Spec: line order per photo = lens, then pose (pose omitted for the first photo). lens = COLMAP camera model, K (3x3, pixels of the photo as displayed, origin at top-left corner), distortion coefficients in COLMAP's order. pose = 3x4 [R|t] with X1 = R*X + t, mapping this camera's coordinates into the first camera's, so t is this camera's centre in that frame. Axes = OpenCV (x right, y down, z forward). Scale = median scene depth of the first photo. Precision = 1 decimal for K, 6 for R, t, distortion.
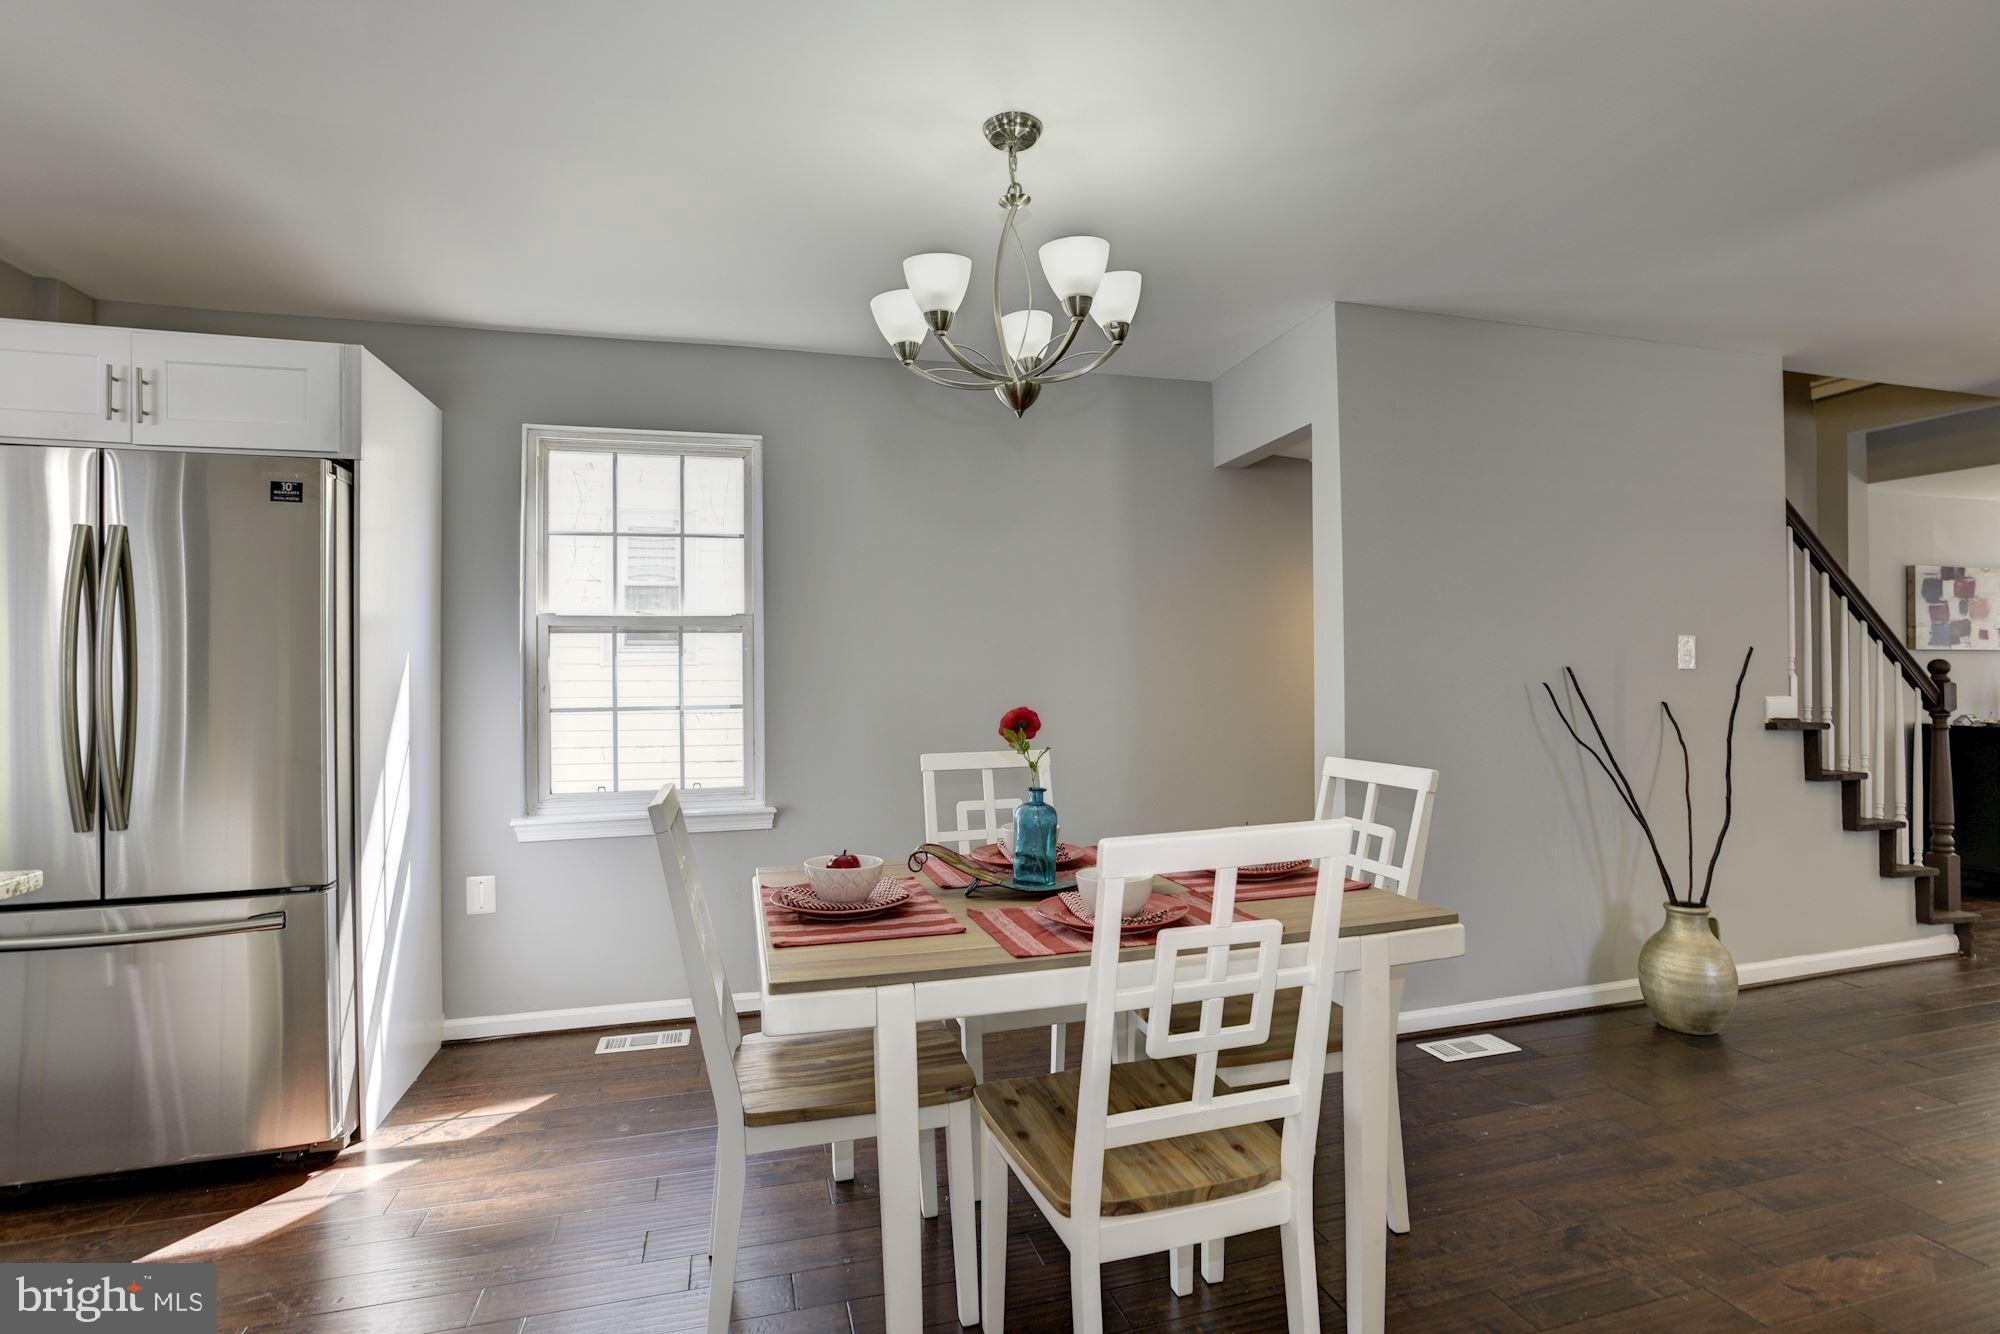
lens RADIAL K [[973.2, 0, 1002.5], [0, 973.2, 667.6], [0, 0, 1]] dist [-0.027851, 0.010036]
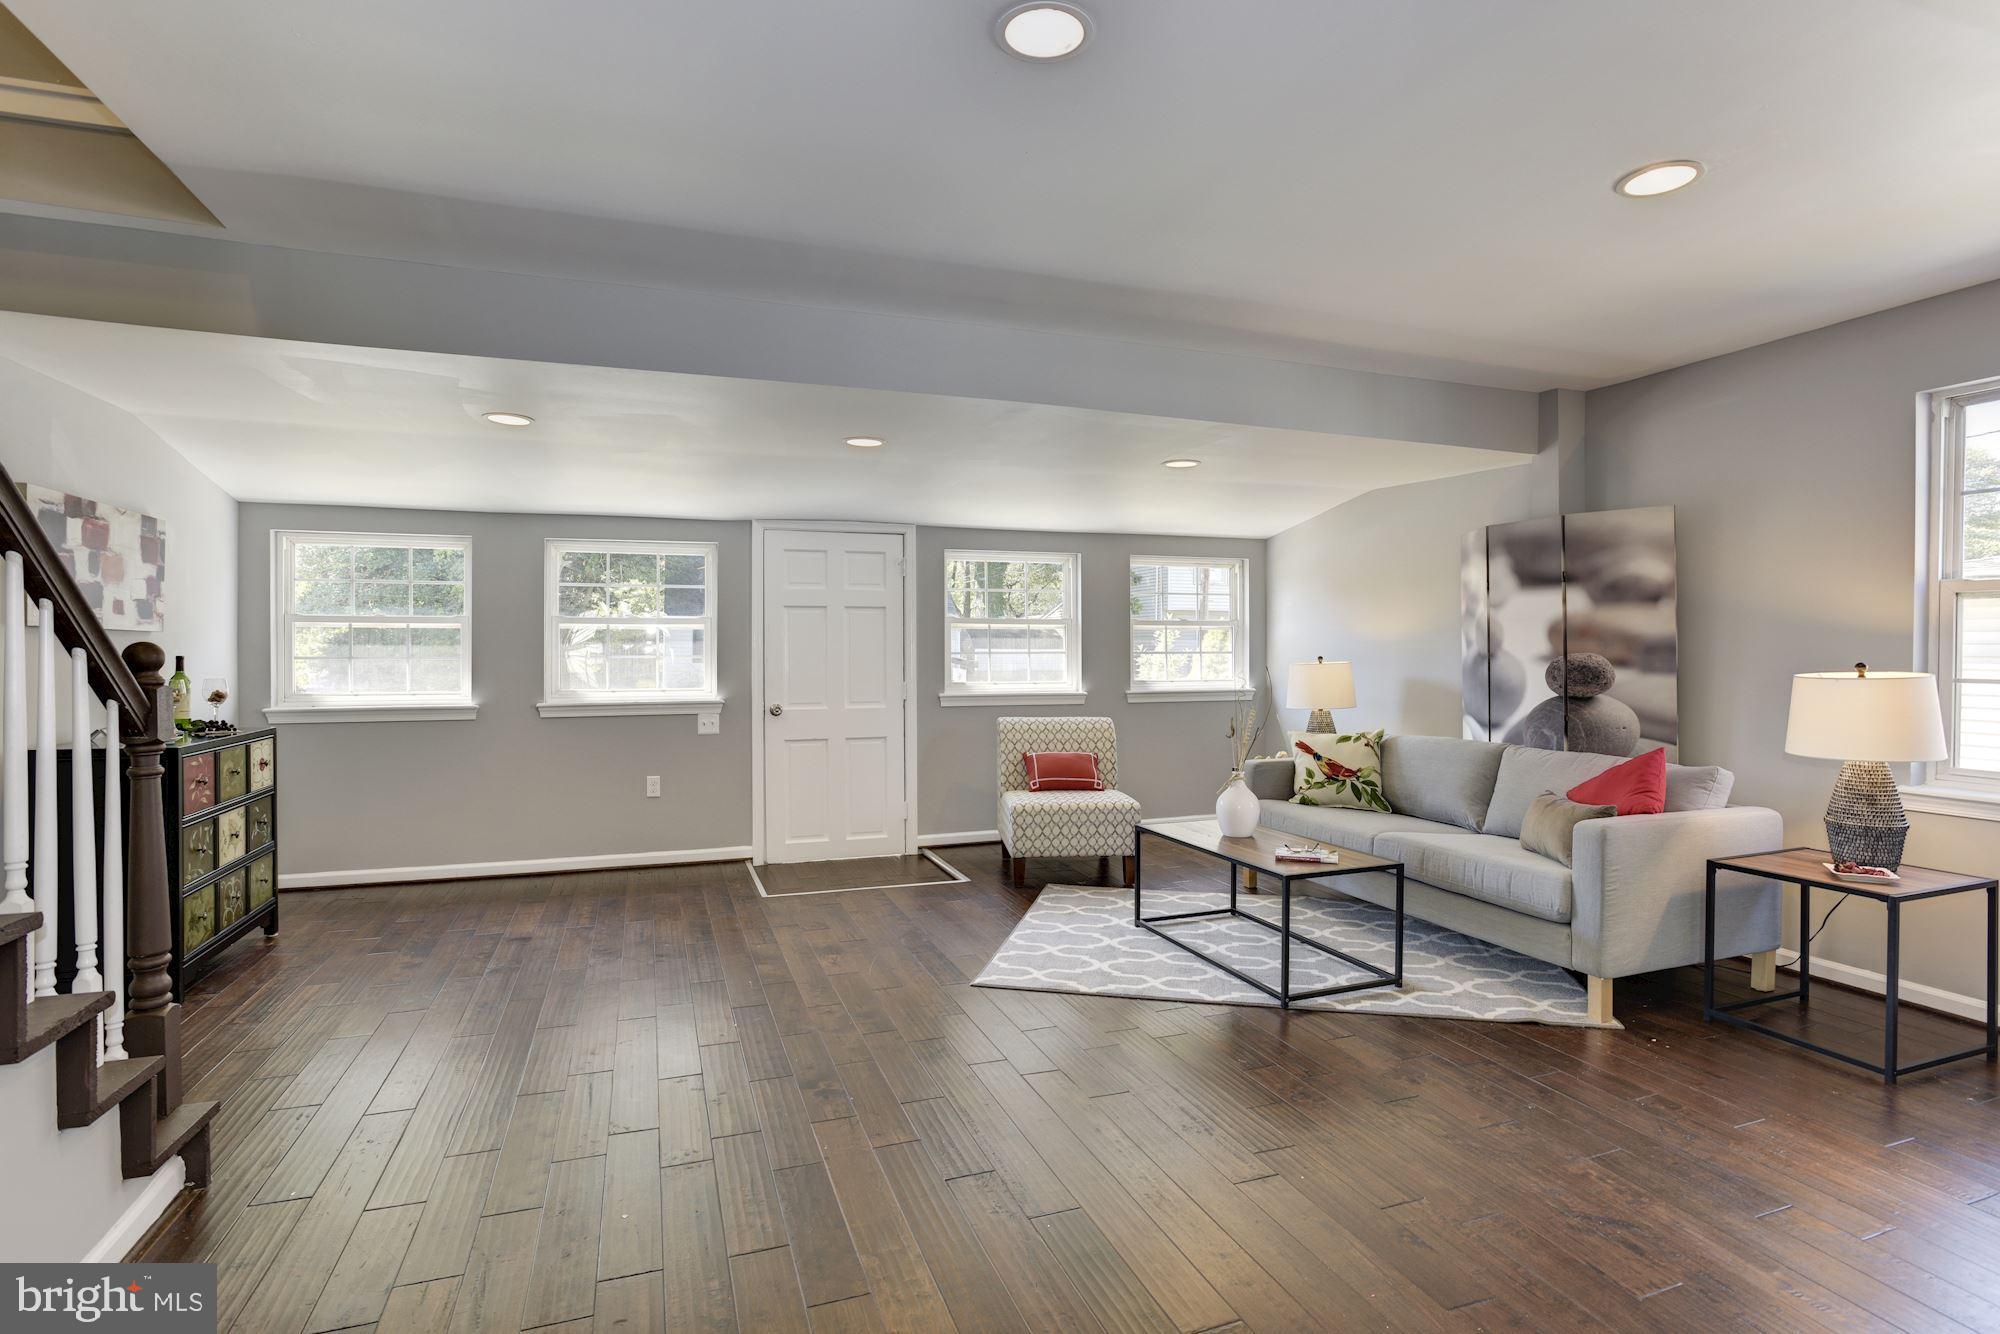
lens RADIAL K [[973.2, 0, 1011.0], [0, 973.2, 660.4], [0, 0, 1]] dist [-0.027851, 0.010036]
pose [[-0.060656, -0.002488, 0.998156, 0.440940], [-0.007364, 0.999971, 0.002045, -0.004170], [-0.998132, -0.007226, -0.060673, 0.575876]]
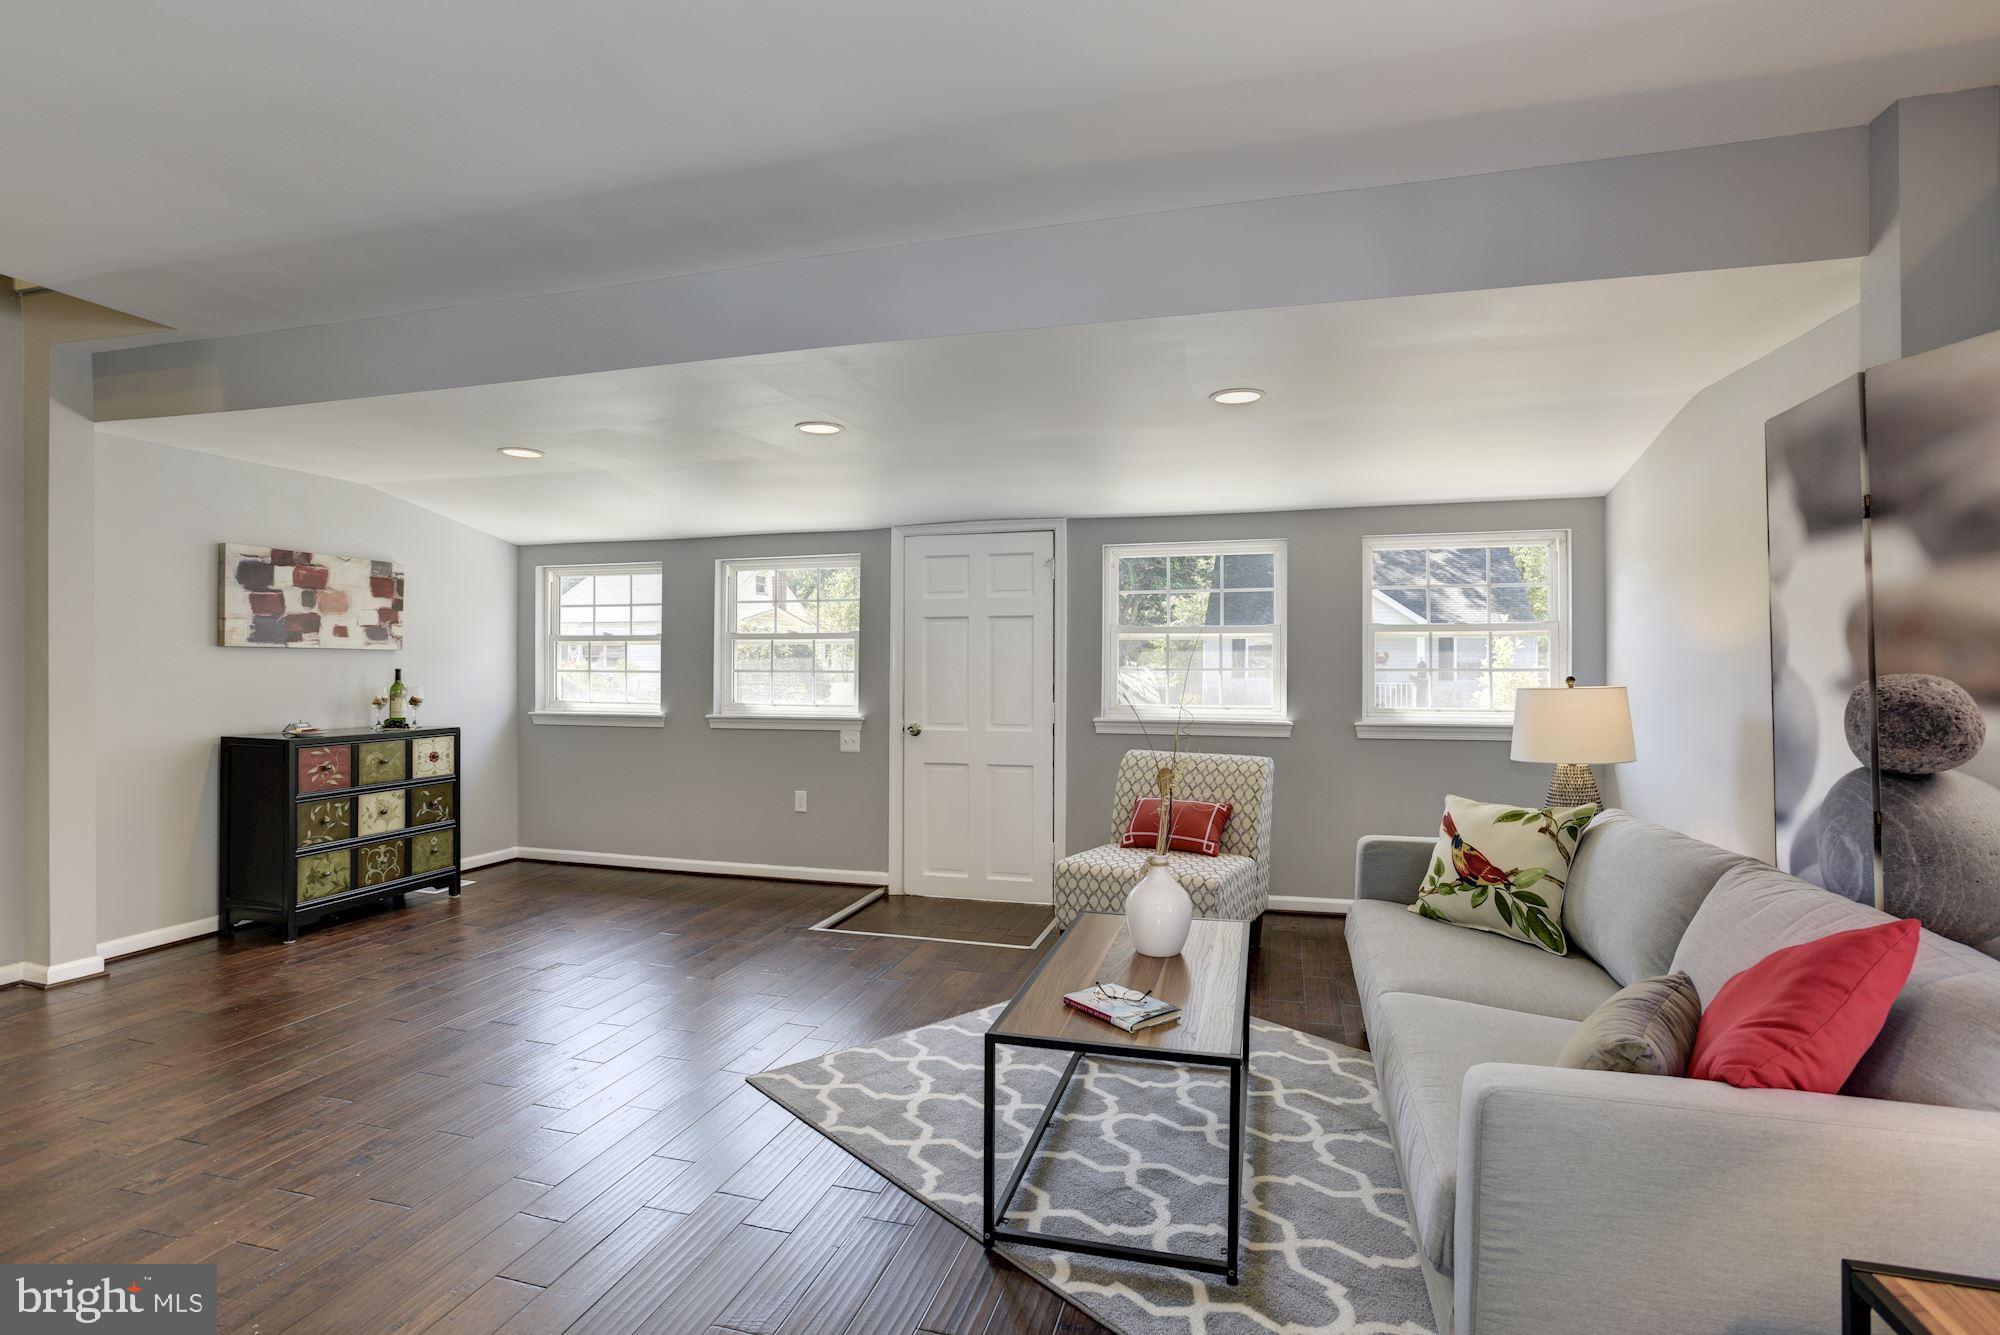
lens RADIAL K [[973.2, 0, 1019.5], [0, 973.2, 668.8], [0, 0, 1]] dist [-0.027851, 0.010036]
pose [[0.531989, 0.005387, 0.846734, 0.842796], [-0.012368, 0.999923, 0.001409, -0.012706], [-0.846661, -0.011223, 0.532014, -0.009339]]
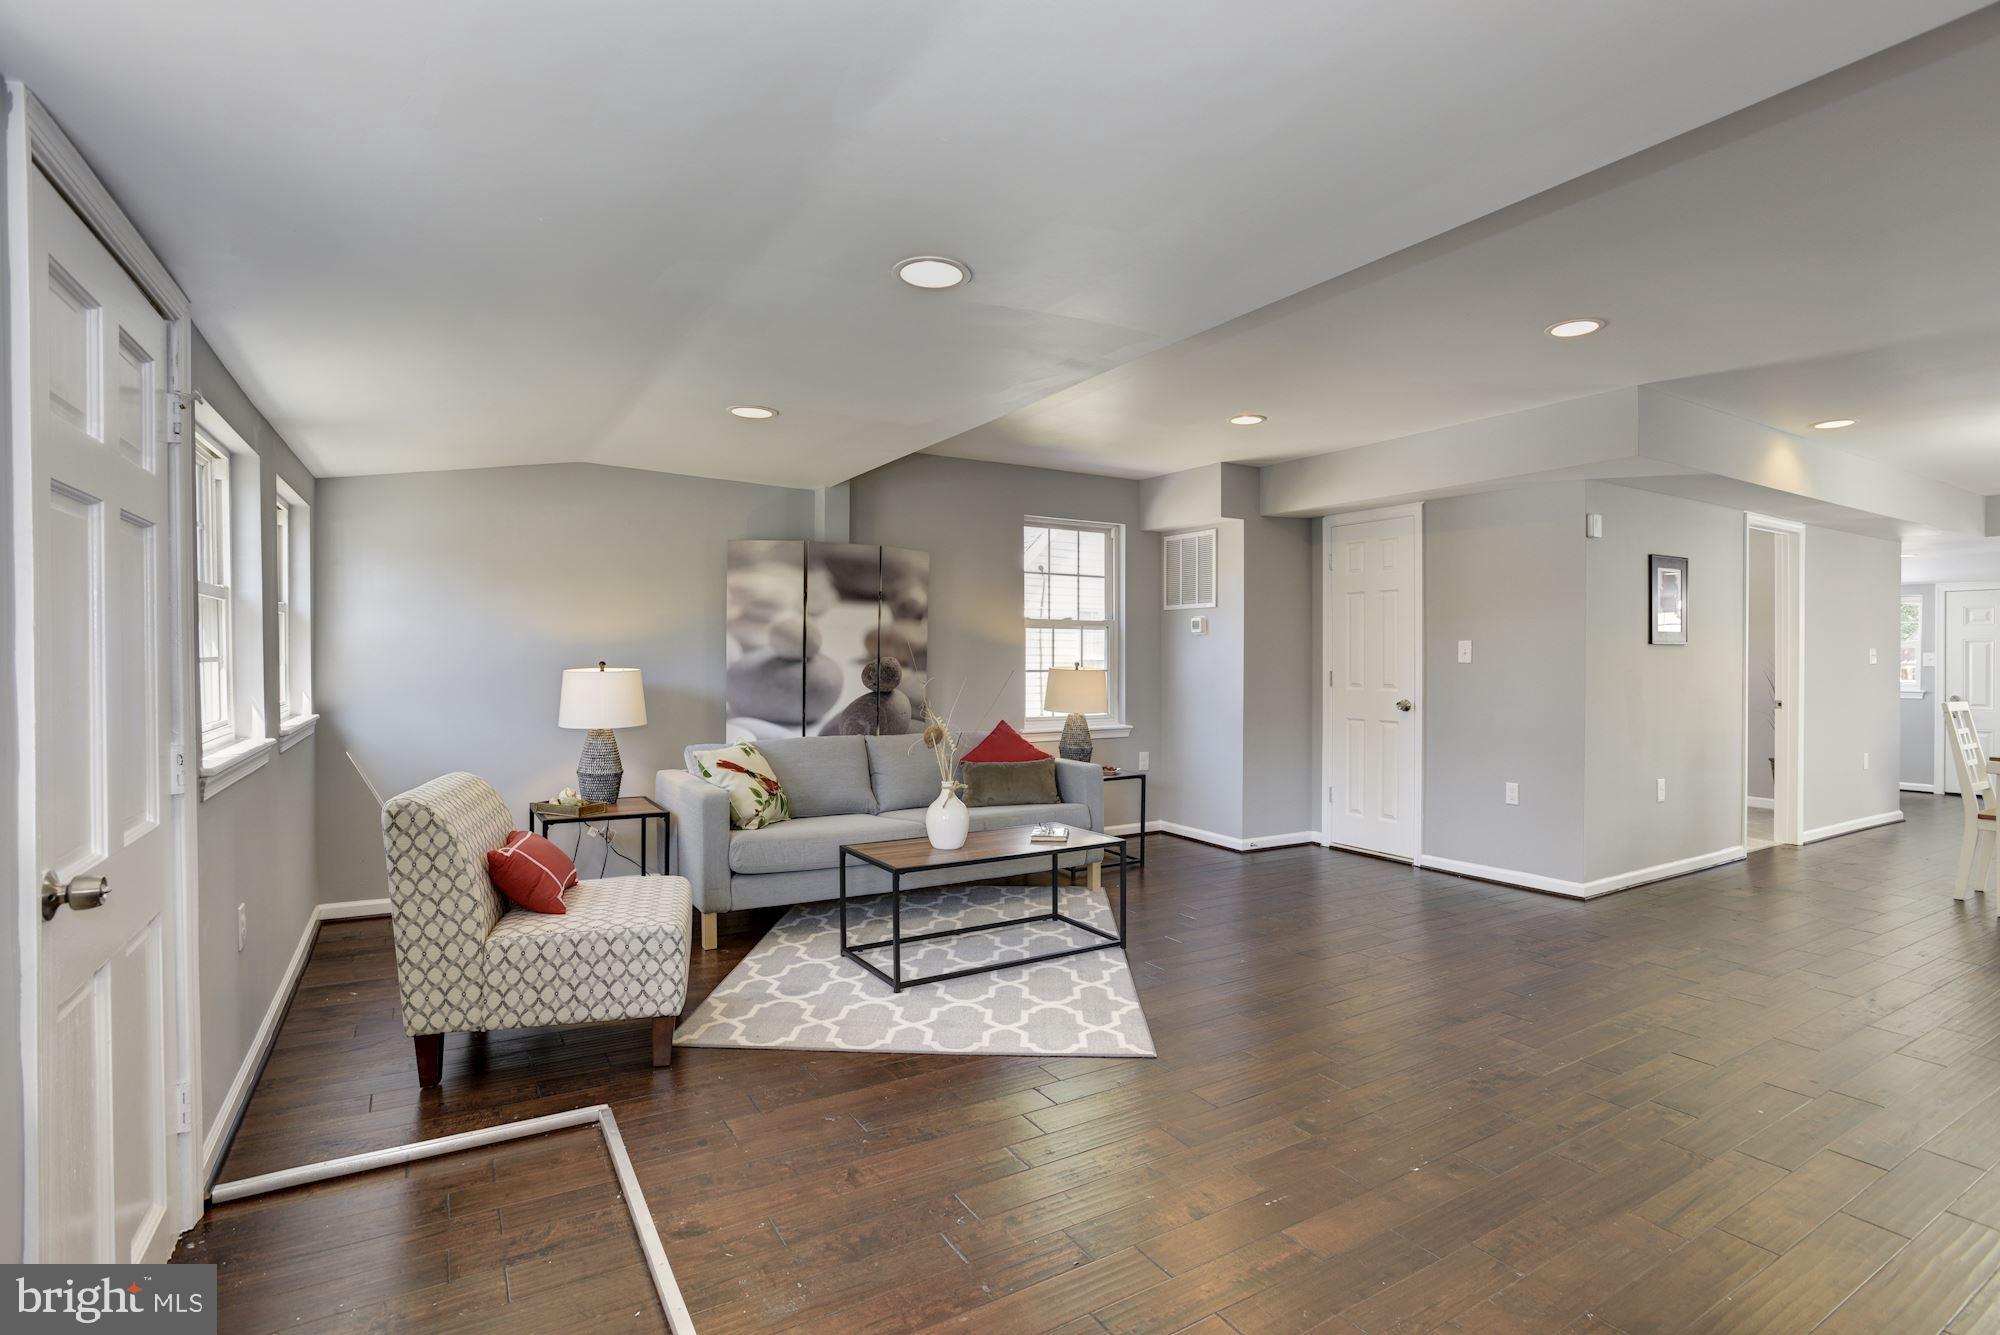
lens RADIAL K [[973.2, 0, 1012.7], [0, 973.2, 673.2], [0, 0, 1]] dist [-0.027851, 0.010036]
pose [[-0.970073, 0.009322, -0.242635, 1.649417], [0.005673, 0.999860, 0.015730, -0.012518], [0.242748, 0.013883, -0.969990, 1.266680]]
